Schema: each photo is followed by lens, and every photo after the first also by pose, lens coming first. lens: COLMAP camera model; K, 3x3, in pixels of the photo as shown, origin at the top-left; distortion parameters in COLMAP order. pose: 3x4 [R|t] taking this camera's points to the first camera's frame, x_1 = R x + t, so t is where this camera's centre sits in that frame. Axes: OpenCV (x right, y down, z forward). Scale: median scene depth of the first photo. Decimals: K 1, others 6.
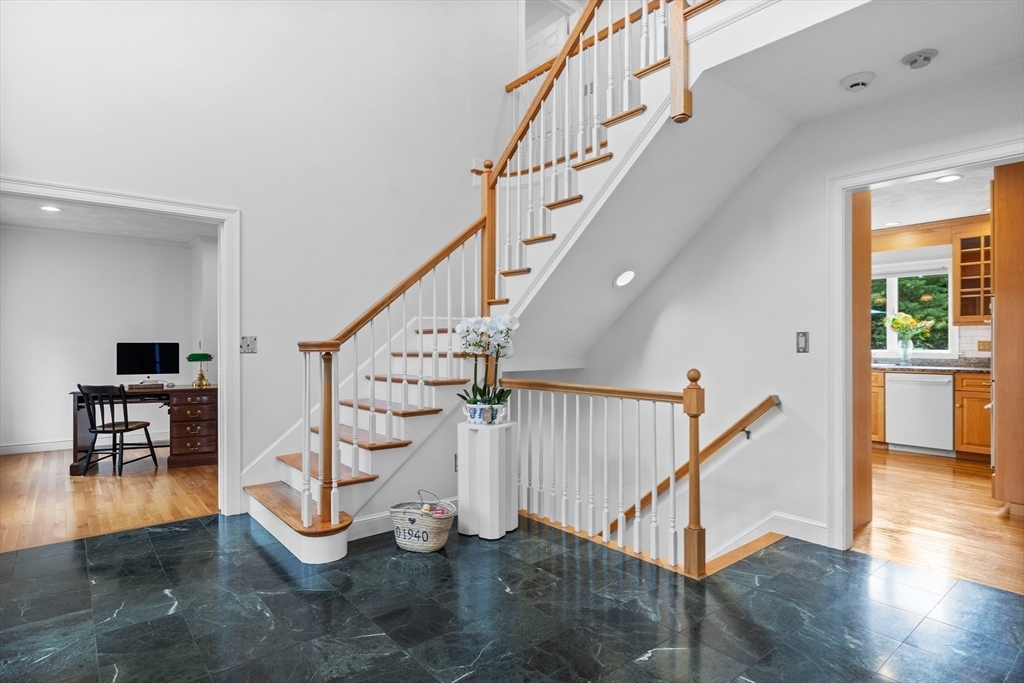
lens RADIAL K [[549.0, 0, 516.8], [0, 549.0, 338.1], [0, 0, 1]] dist [0.002775, 0.000119]
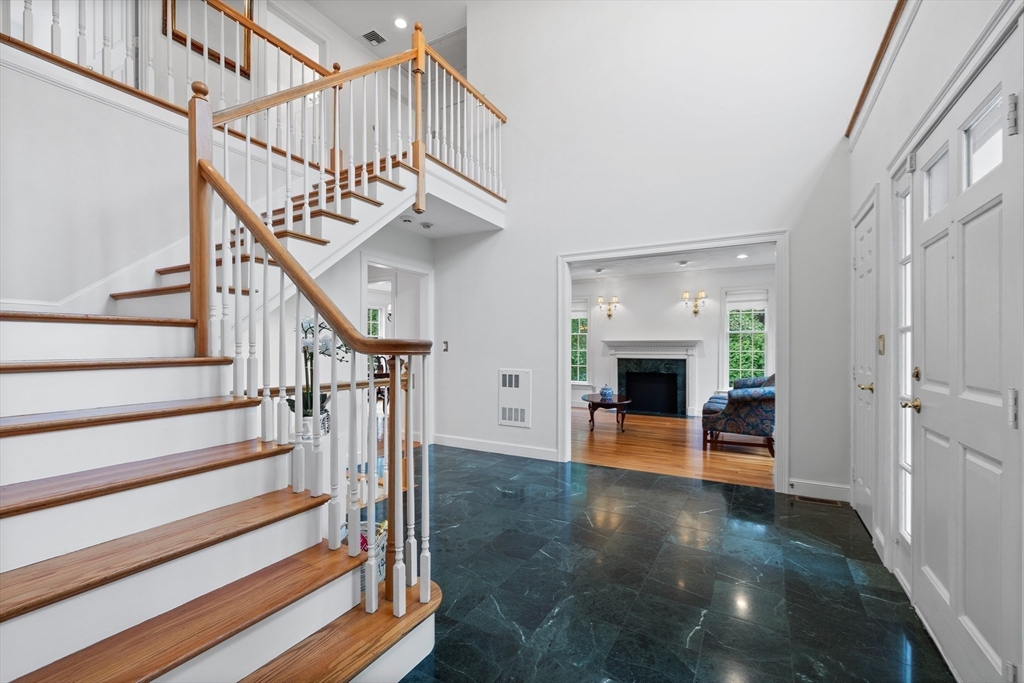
lens RADIAL K [[438.1, 0, 517.0], [0, 438.1, 350.3], [0, 0, 1]] dist [0.009147, 0.000477]
pose [[-0.360432, -0.002656, 0.932782, -1.152878], [-0.007671, 0.999971, -0.000117, 0.020422], [-0.932754, -0.007198, -0.360442, 1.327786]]
